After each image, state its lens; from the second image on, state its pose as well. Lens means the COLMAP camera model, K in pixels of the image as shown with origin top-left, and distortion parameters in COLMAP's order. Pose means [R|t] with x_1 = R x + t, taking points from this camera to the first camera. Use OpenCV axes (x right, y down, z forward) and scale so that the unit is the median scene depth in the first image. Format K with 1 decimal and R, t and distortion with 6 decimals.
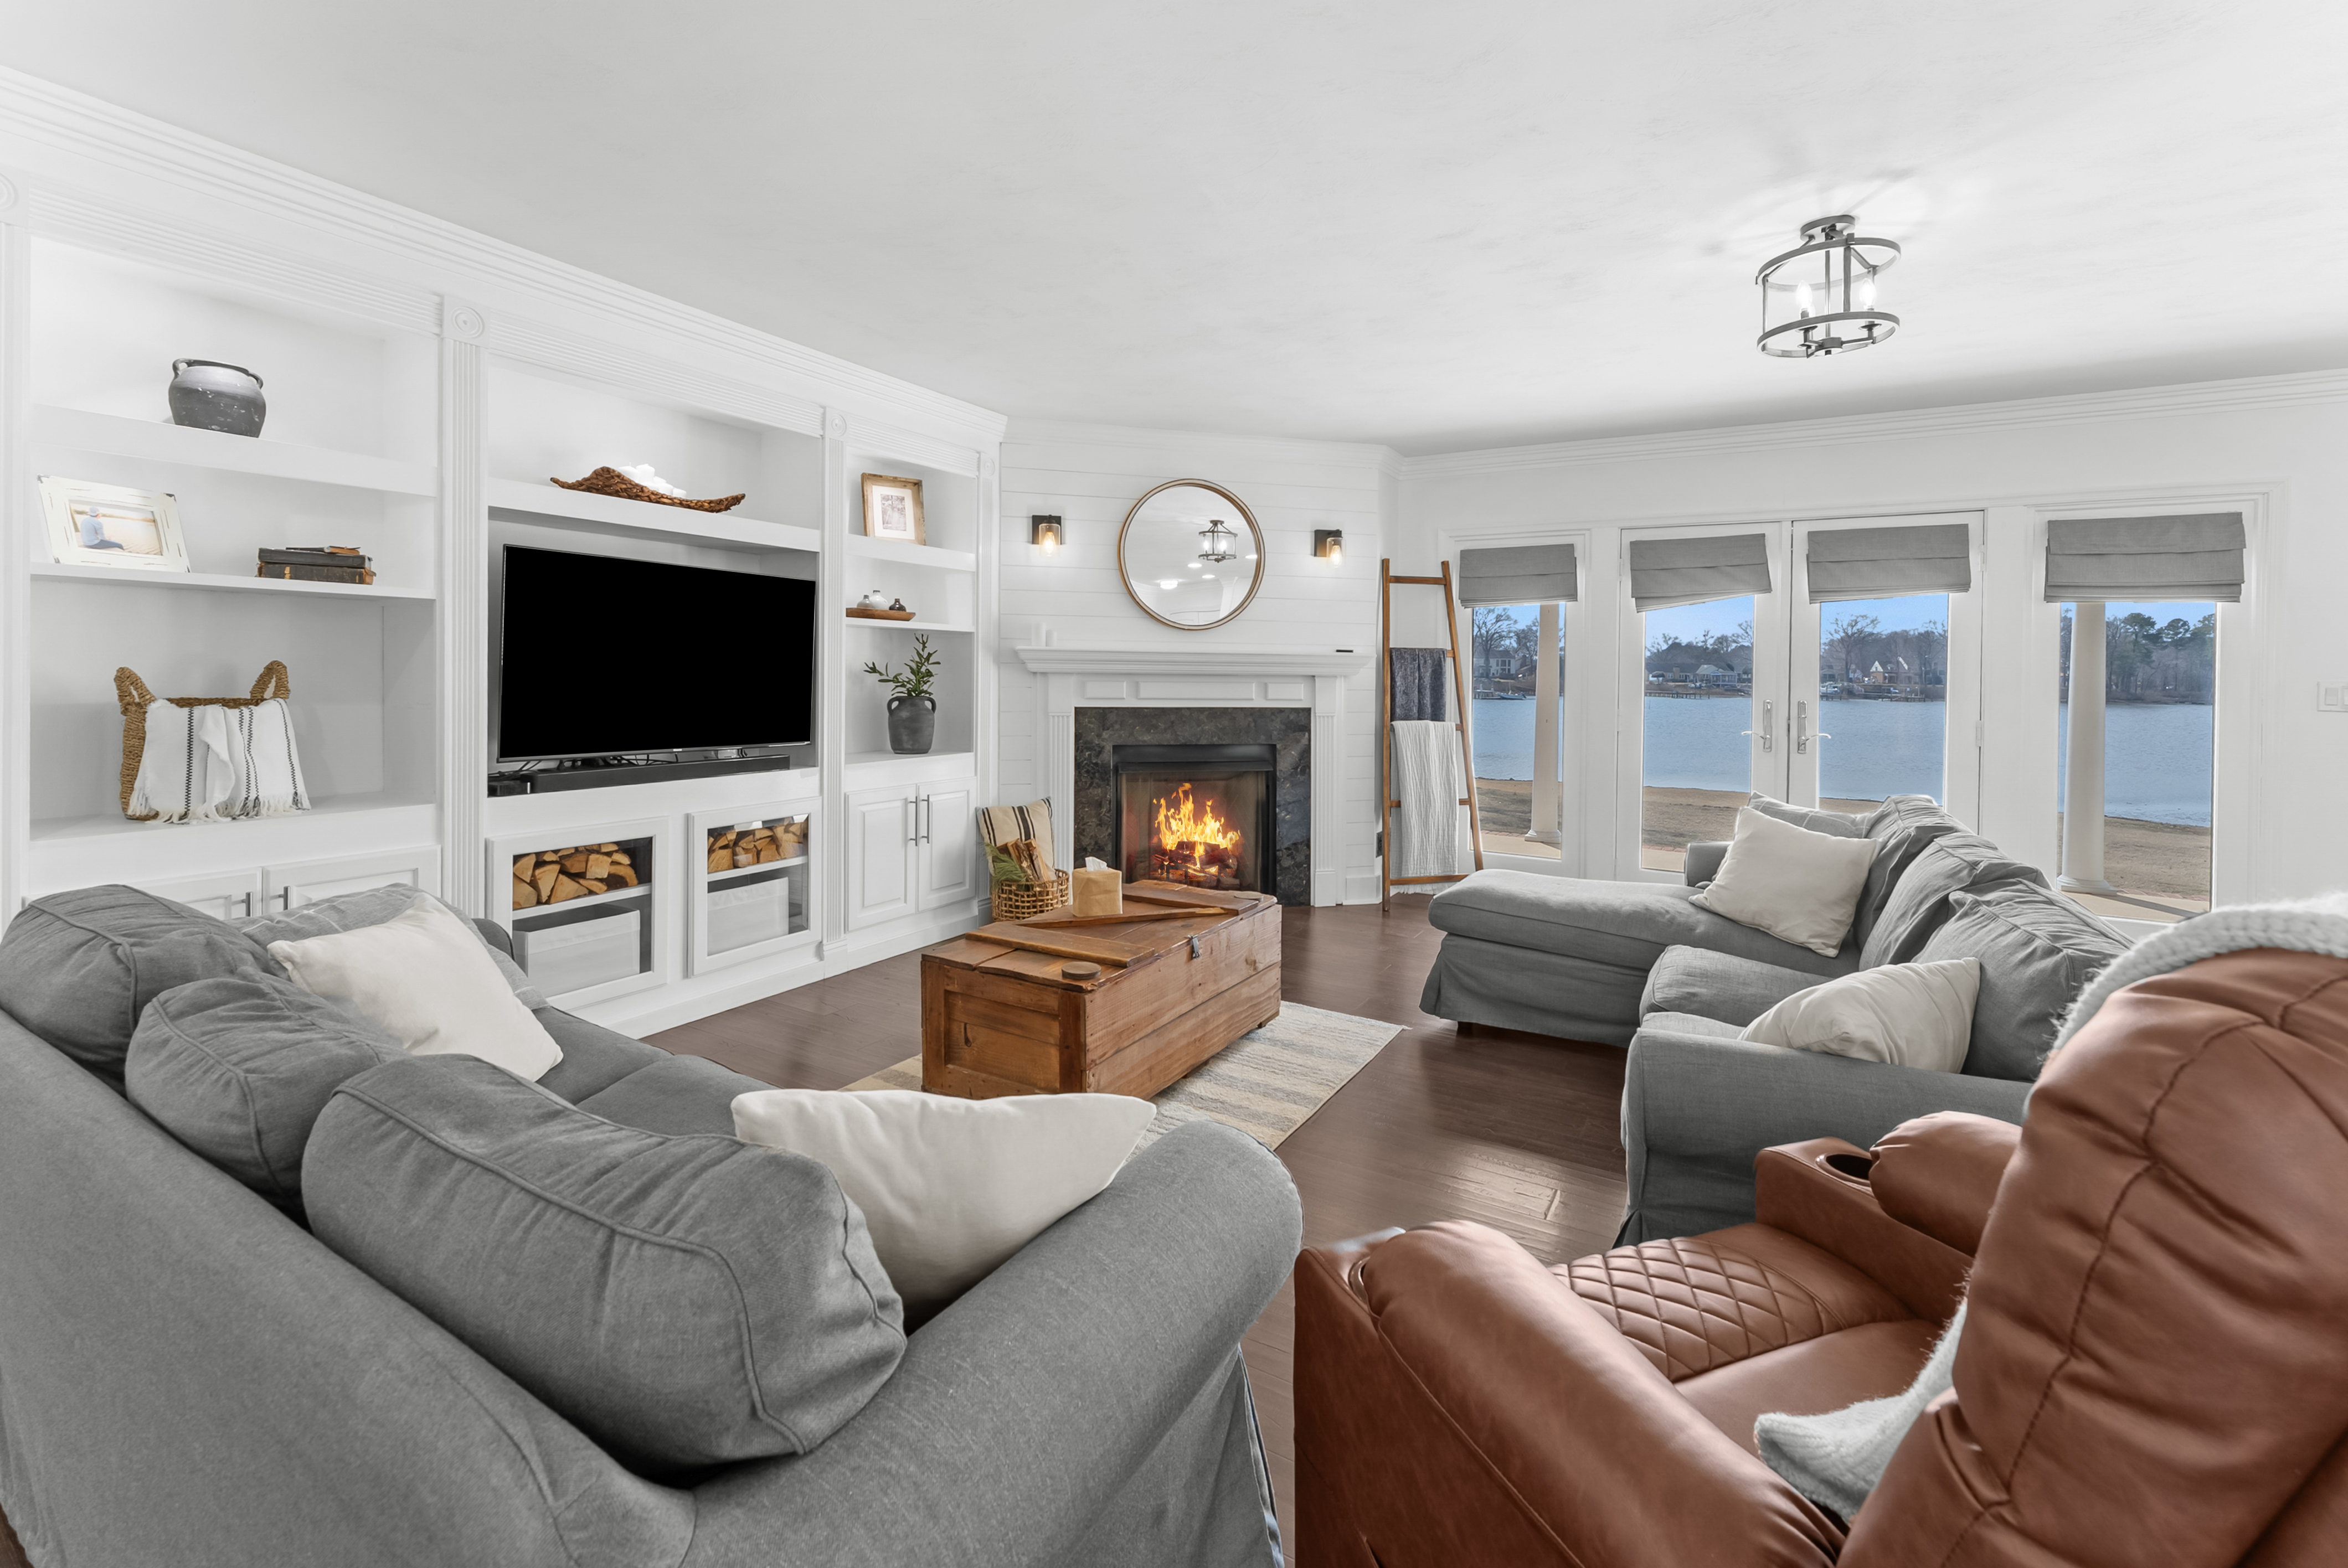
lens RADIAL K [[967.8, 0, 1185.9], [0, 967.8, 645.7], [0, 0, 1]] dist [0.001994, -0.000342]
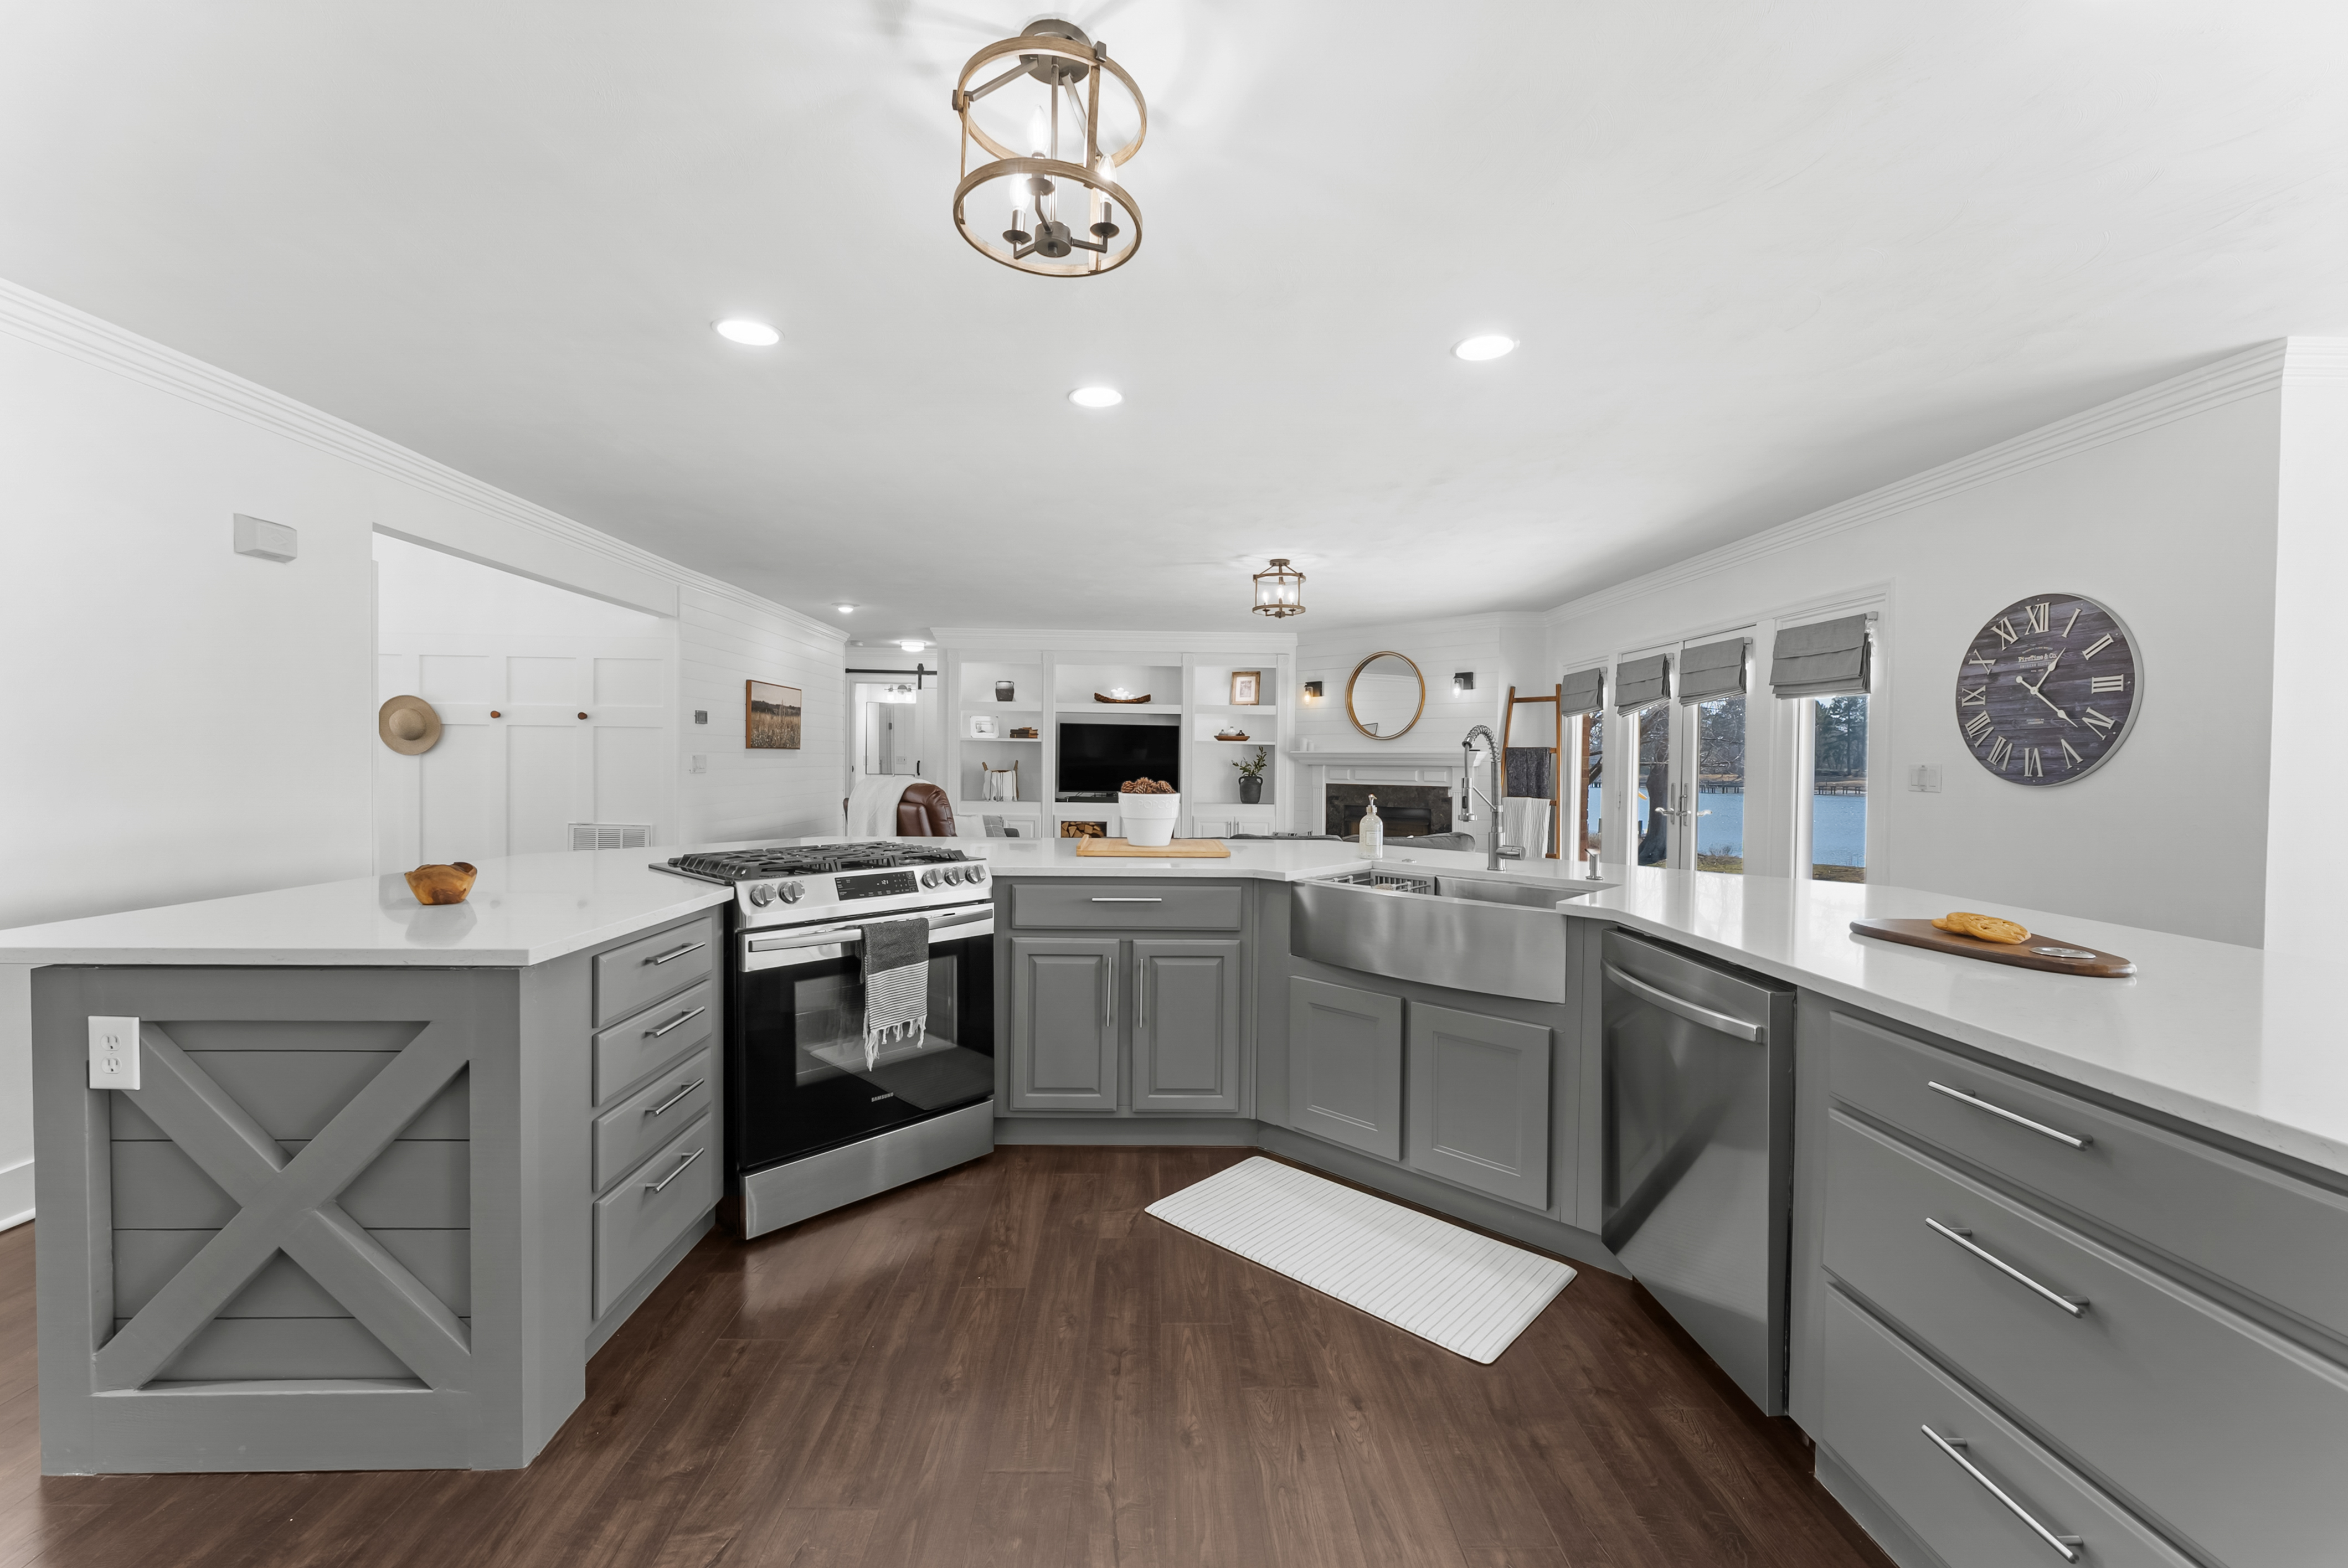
lens RADIAL K [[967.8, 0, 1177.0], [0, 967.8, 753.8], [0, 0, 1]] dist [0.001994, -0.000342]
pose [[0.531004, -0.016067, -0.847217, 1.285878], [0.017843, 0.999811, -0.007778, 0.015228], [0.847181, -0.010987, 0.531190, -0.216586]]
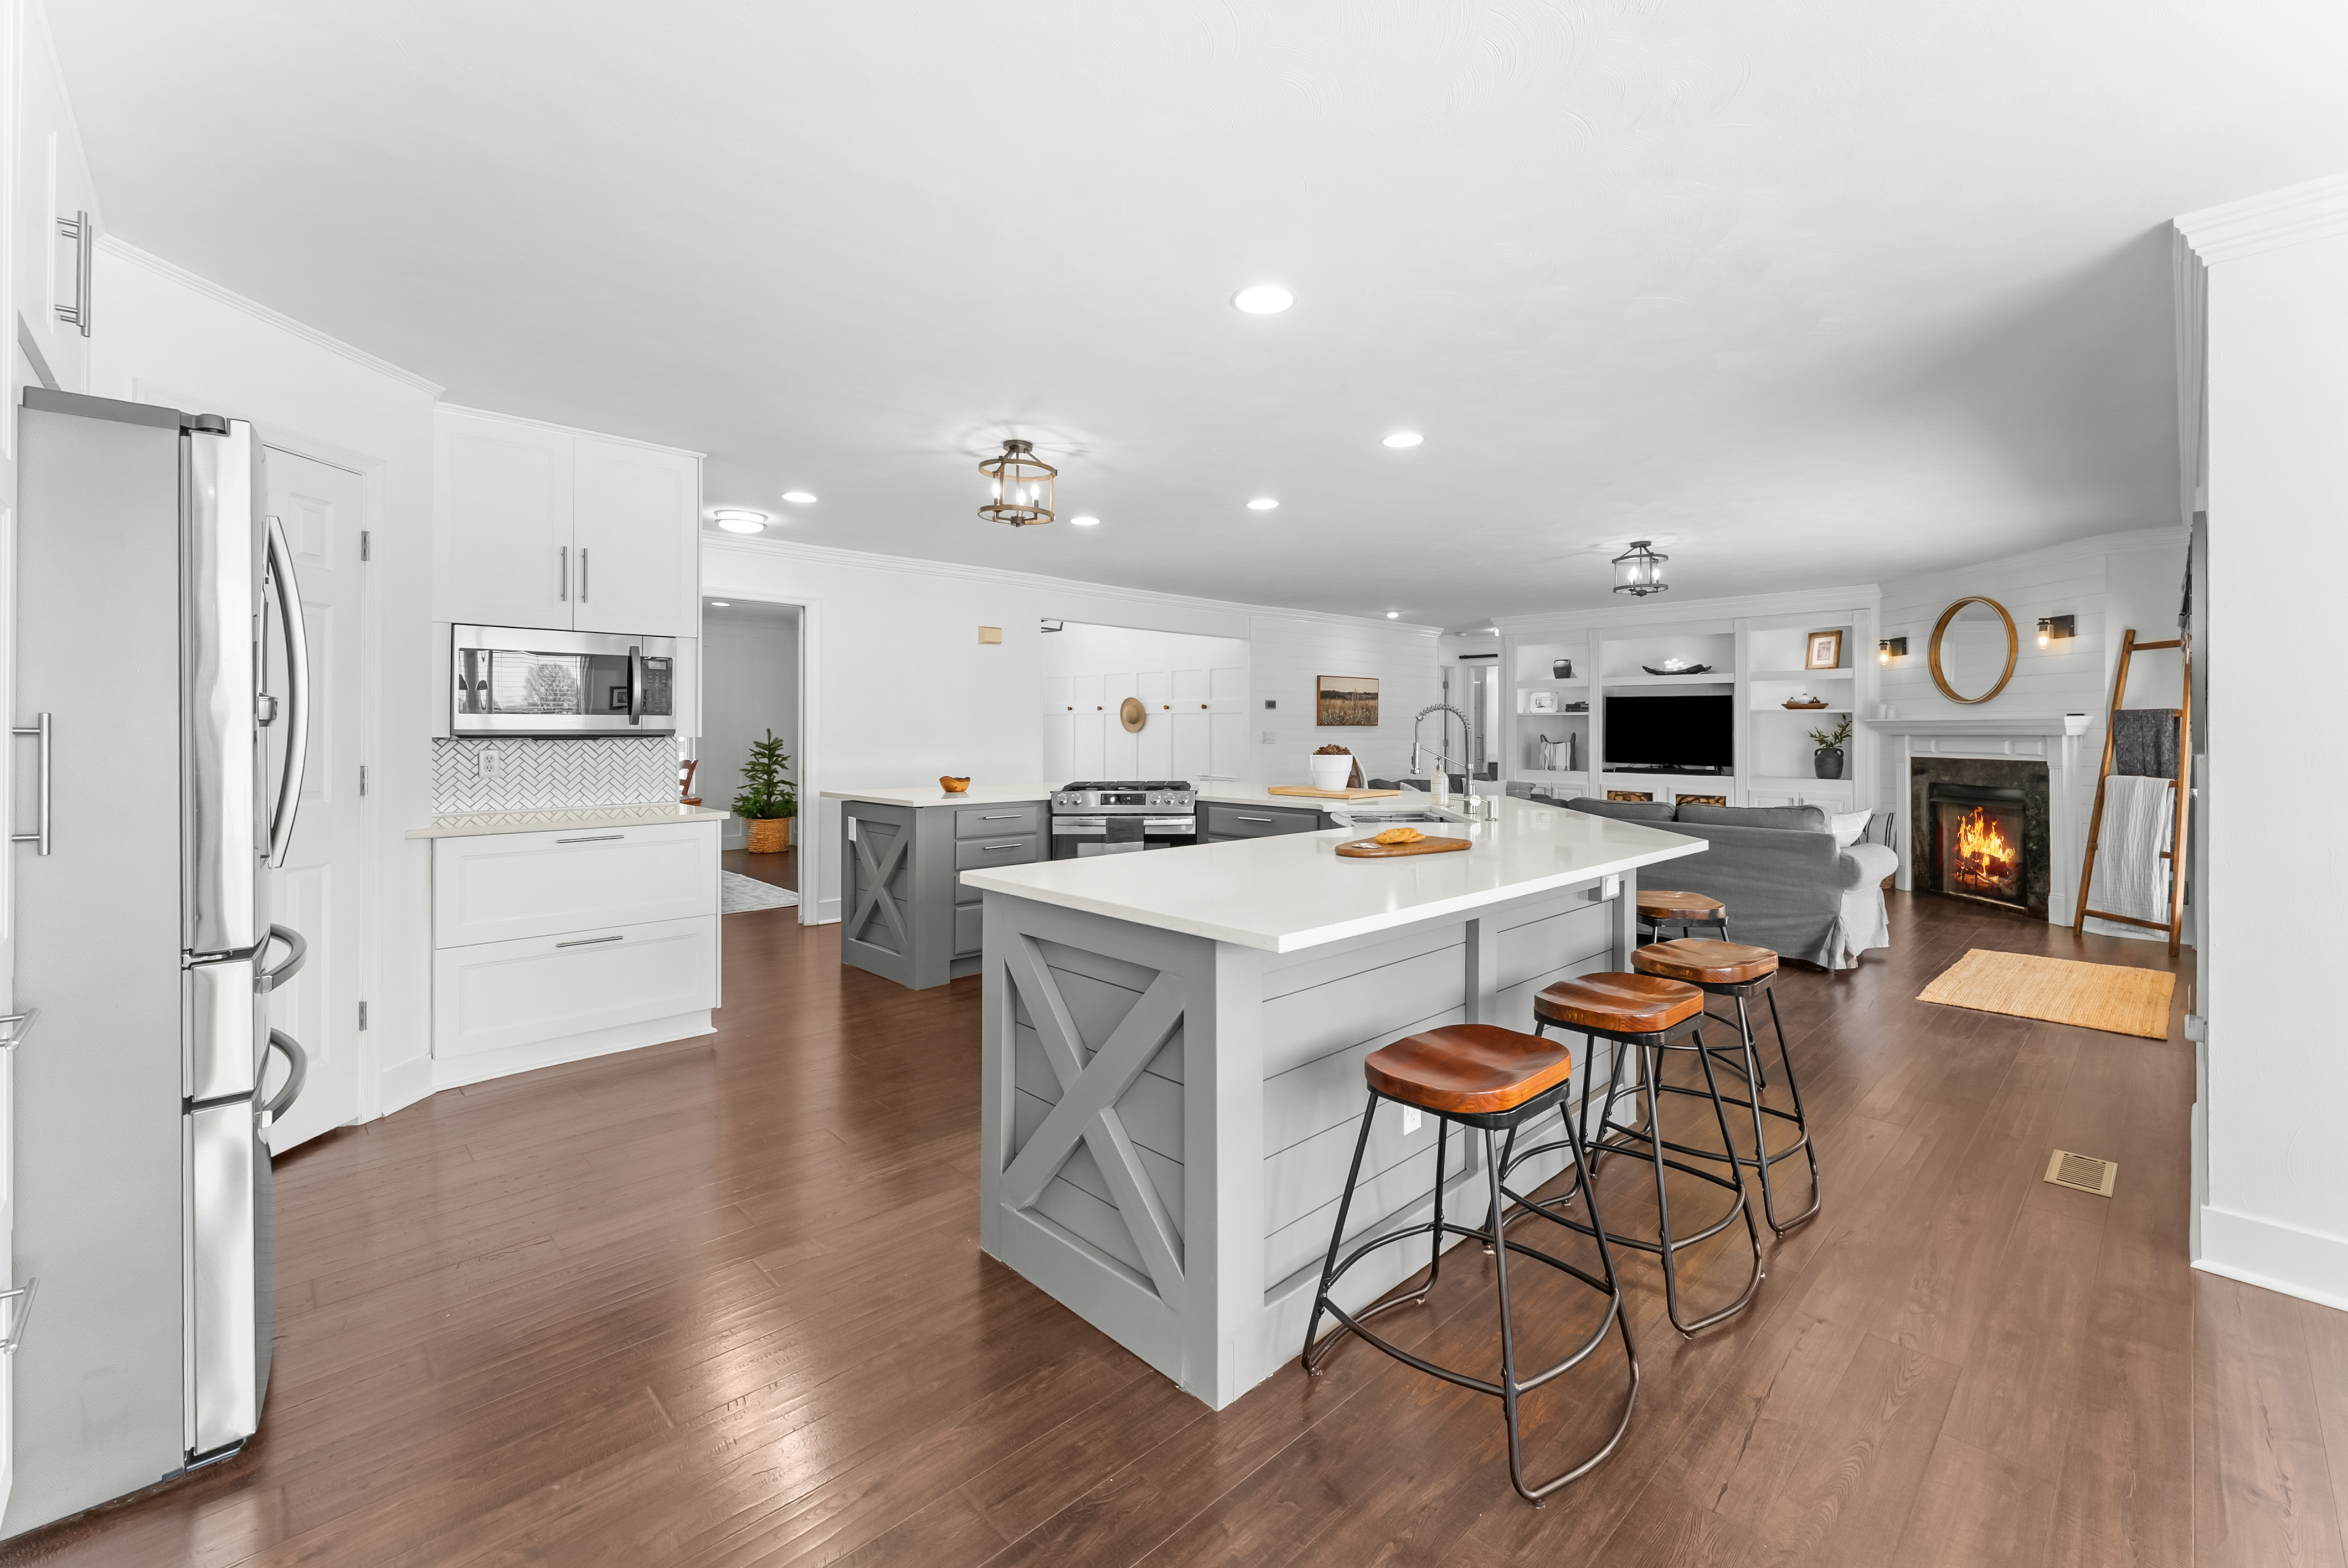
lens RADIAL K [[967.8, 0, 1176.1], [0, 967.8, 720.8], [0, 0, 1]] dist [0.001994, -0.000342]
pose [[-0.277104, -0.025034, -0.960514, 1.722203], [0.018015, 0.999349, -0.031243, 0.031920], [0.960671, -0.025962, -0.276473, 0.285910]]
